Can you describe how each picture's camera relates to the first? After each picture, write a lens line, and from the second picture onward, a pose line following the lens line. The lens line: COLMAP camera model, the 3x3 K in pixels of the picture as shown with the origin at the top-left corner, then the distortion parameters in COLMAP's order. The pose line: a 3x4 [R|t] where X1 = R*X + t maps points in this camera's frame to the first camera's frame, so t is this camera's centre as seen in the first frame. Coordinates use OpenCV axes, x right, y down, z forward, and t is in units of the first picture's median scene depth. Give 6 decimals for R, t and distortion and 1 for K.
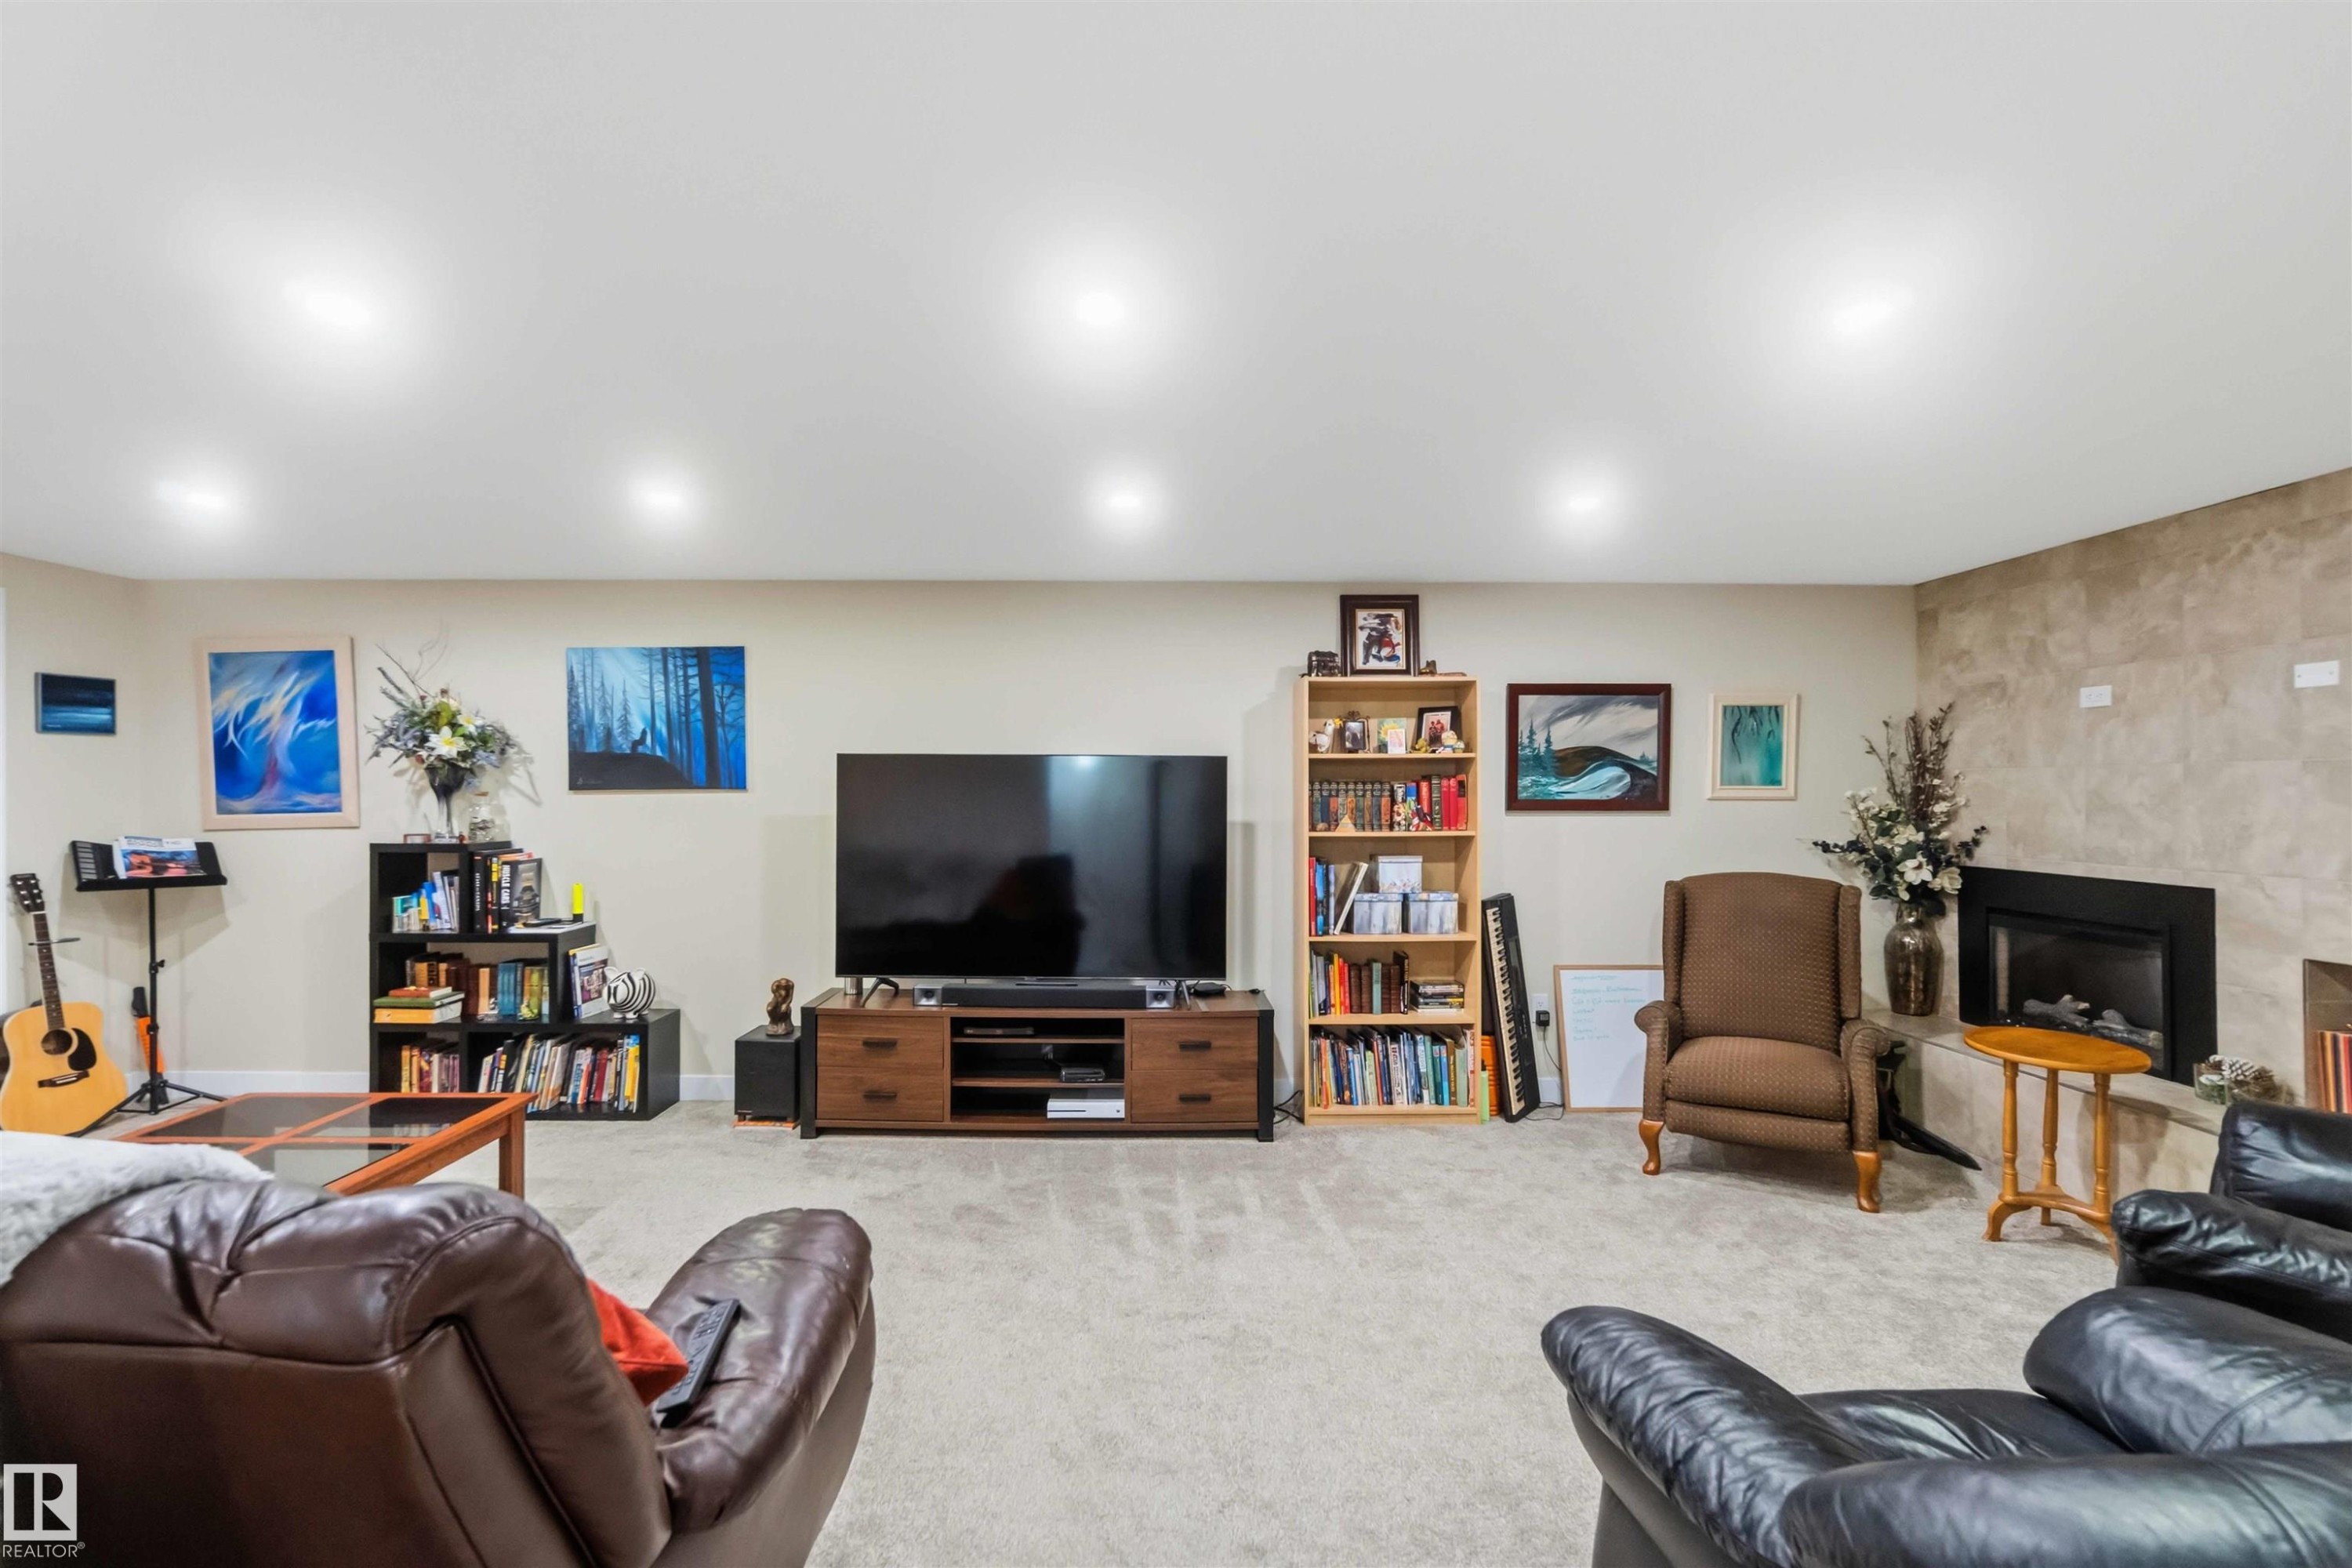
lens RADIAL K [[1041.9, 0, 1148.9], [0, 1041.9, 803.6], [0, 0, 1]] dist [-0.002690, -0.000278]
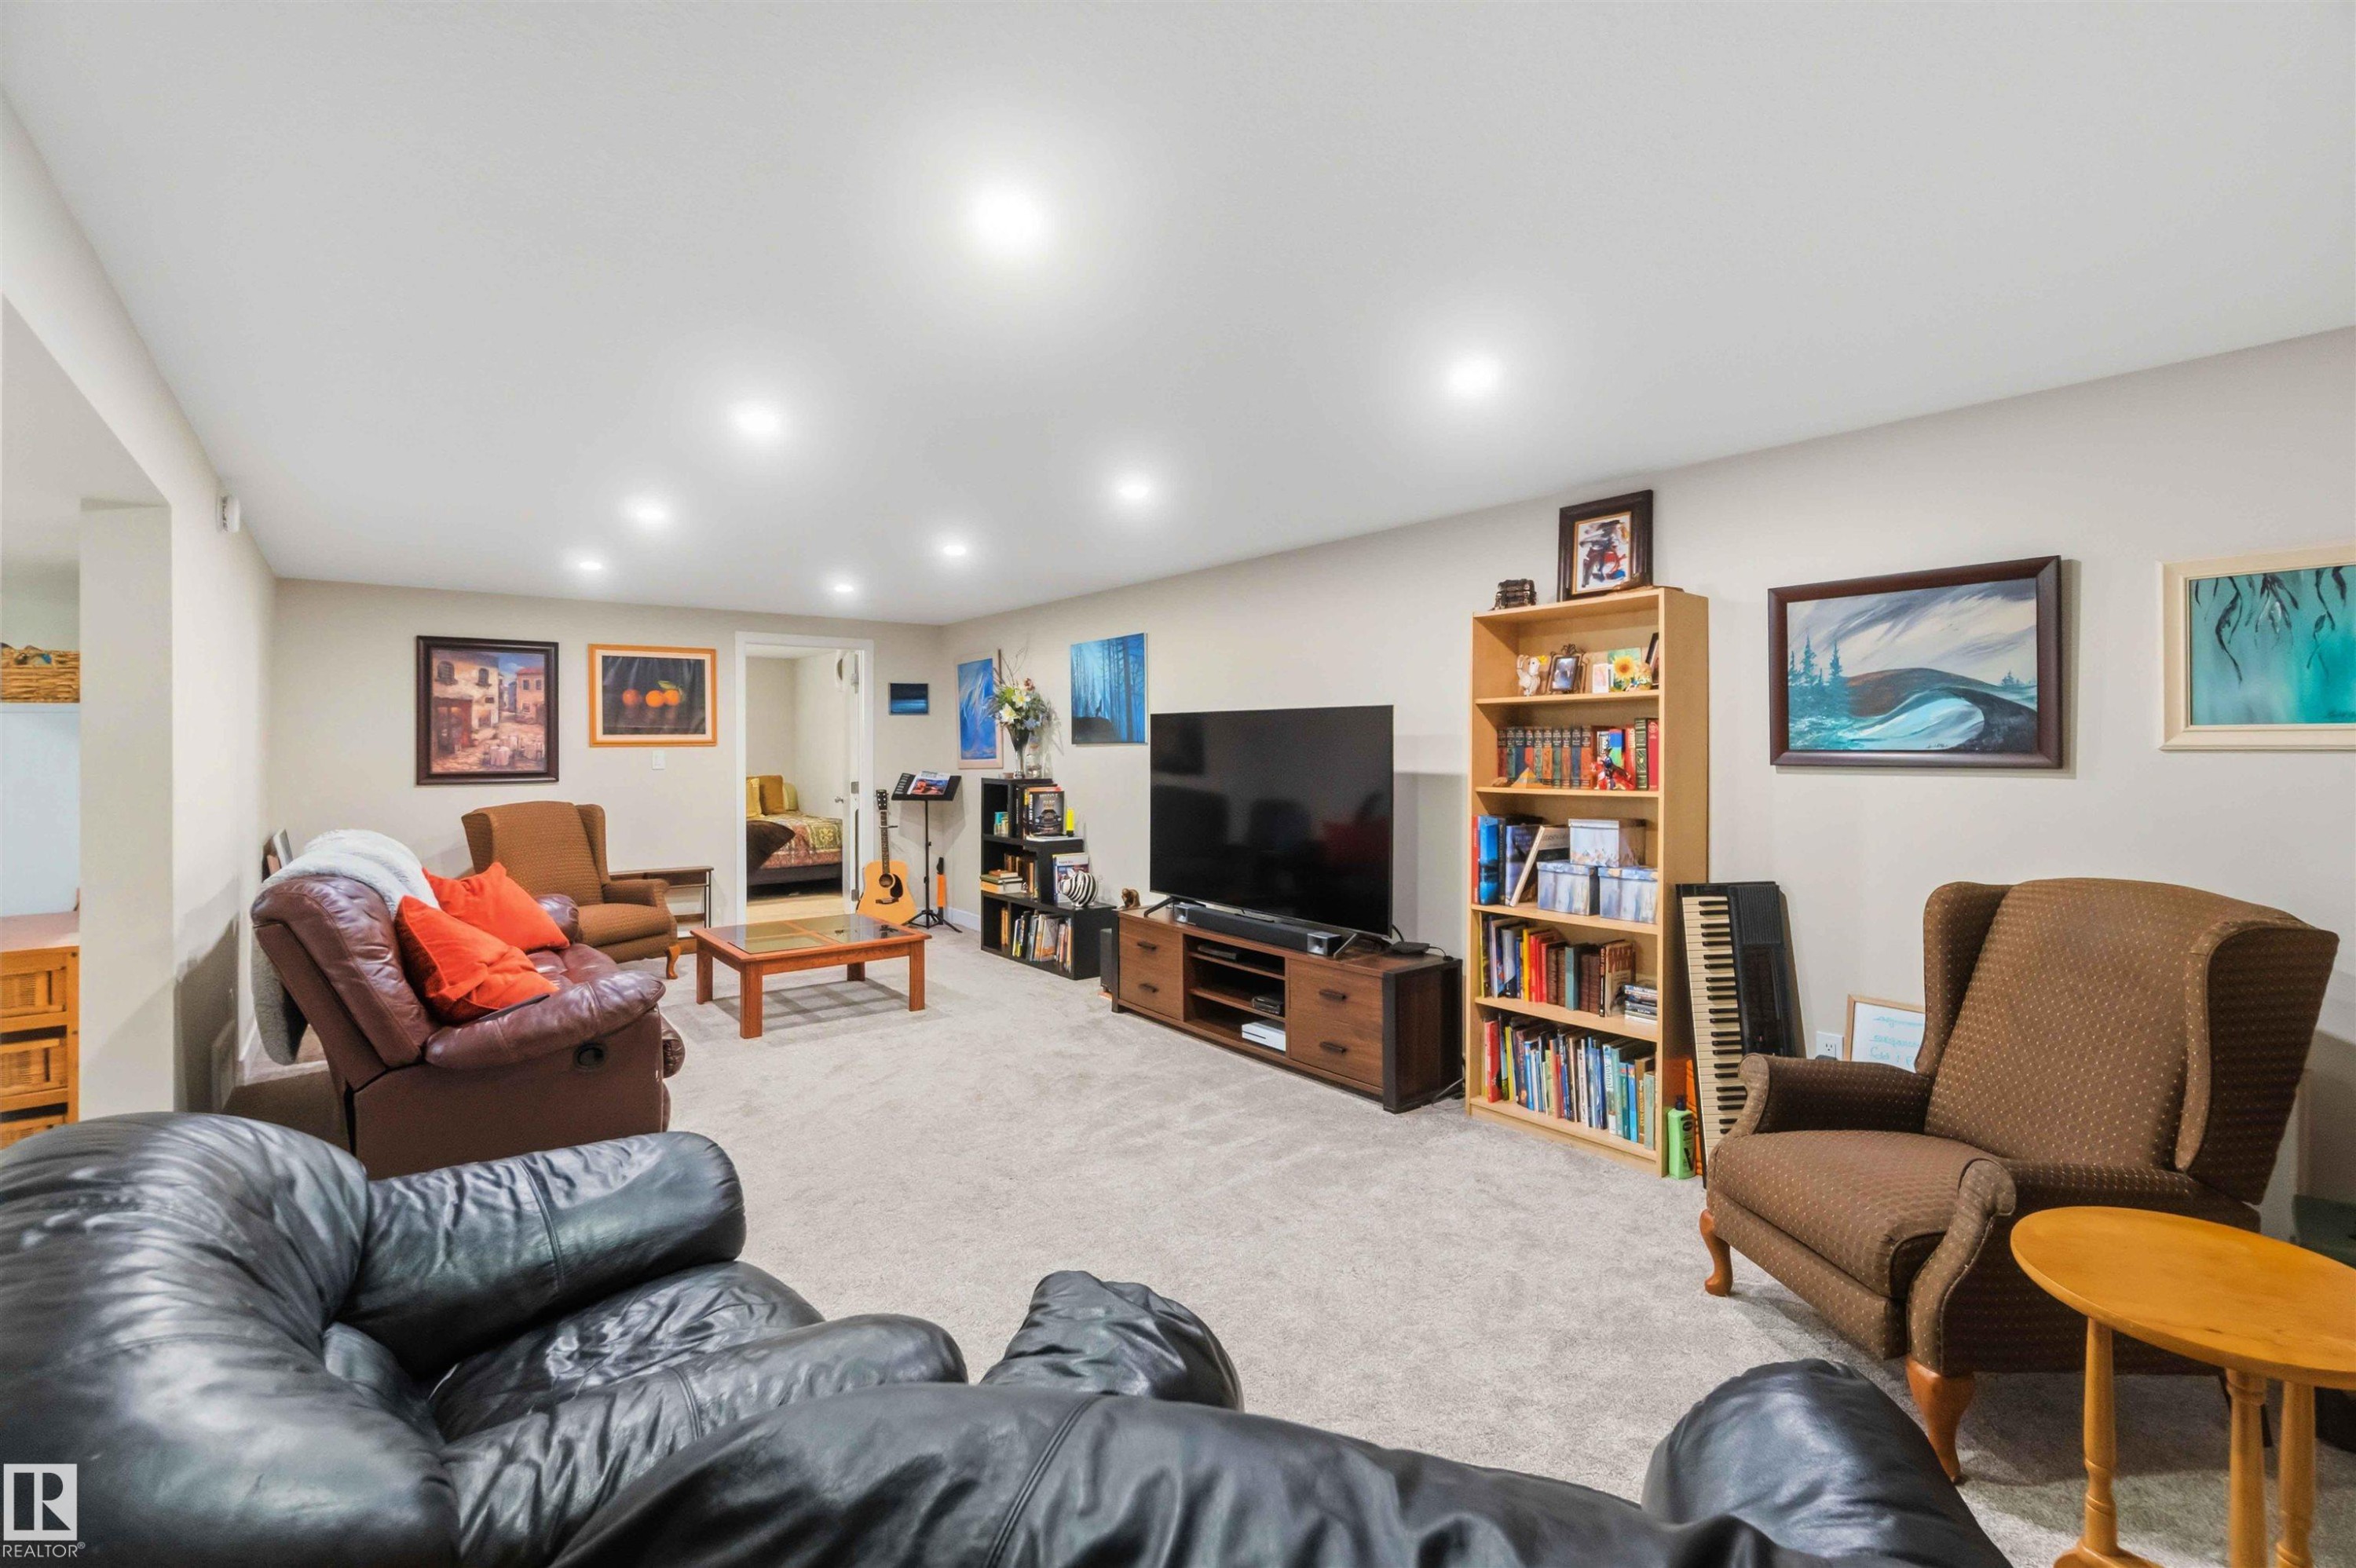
lens RADIAL K [[1028.4, 0, 1174.8], [0, 1028.4, 755.0], [0, 0, 1]] dist [-0.001588, -0.000270]
pose [[0.615065, 0.003108, -0.788470, 0.671444], [-0.004951, 0.999988, 0.000079, 0.001201], [0.788461, 0.003855, 0.615073, 0.250494]]
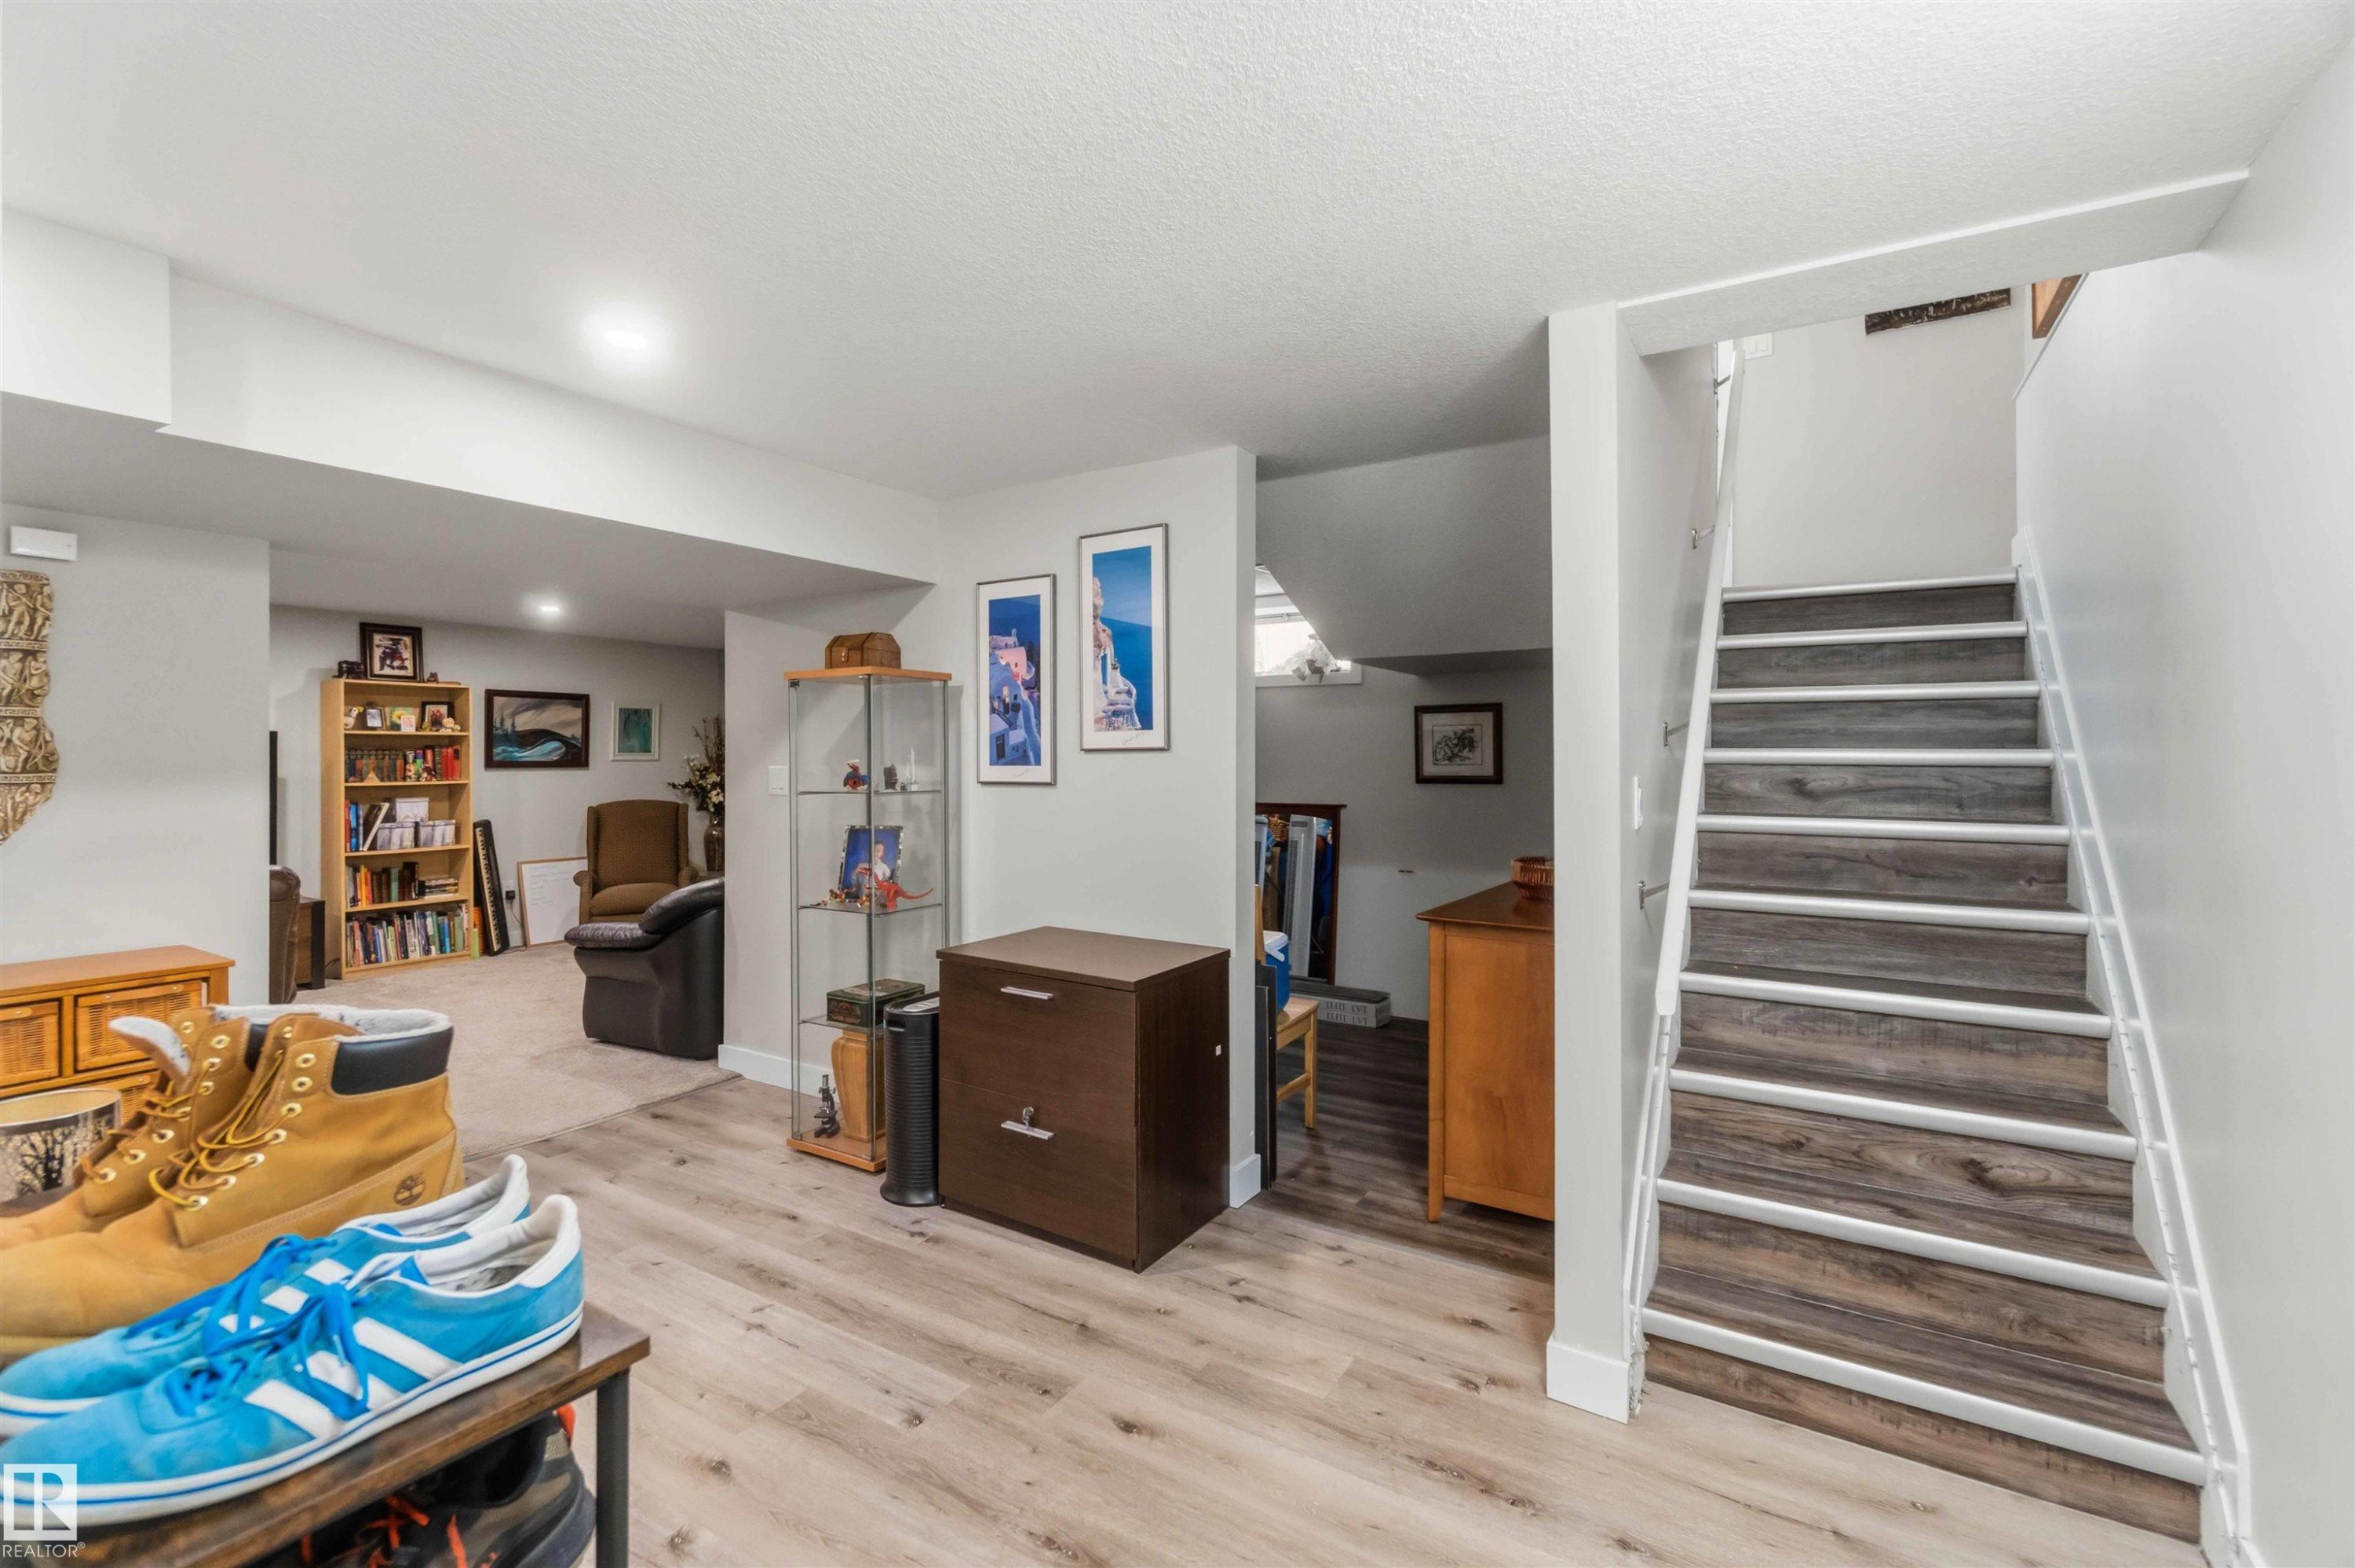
lens RADIAL K [[1028.0, 0, 1174.3], [0, 1028.0, 755.0], [0, 0, 1]] dist [-0.001588, -0.000270]
pose [[0.537297, 0.001343, 0.843392, -0.435738], [0.009252, 0.999929, -0.007486, 0.008683], [-0.843342, 0.011826, 0.537247, -0.771078]]
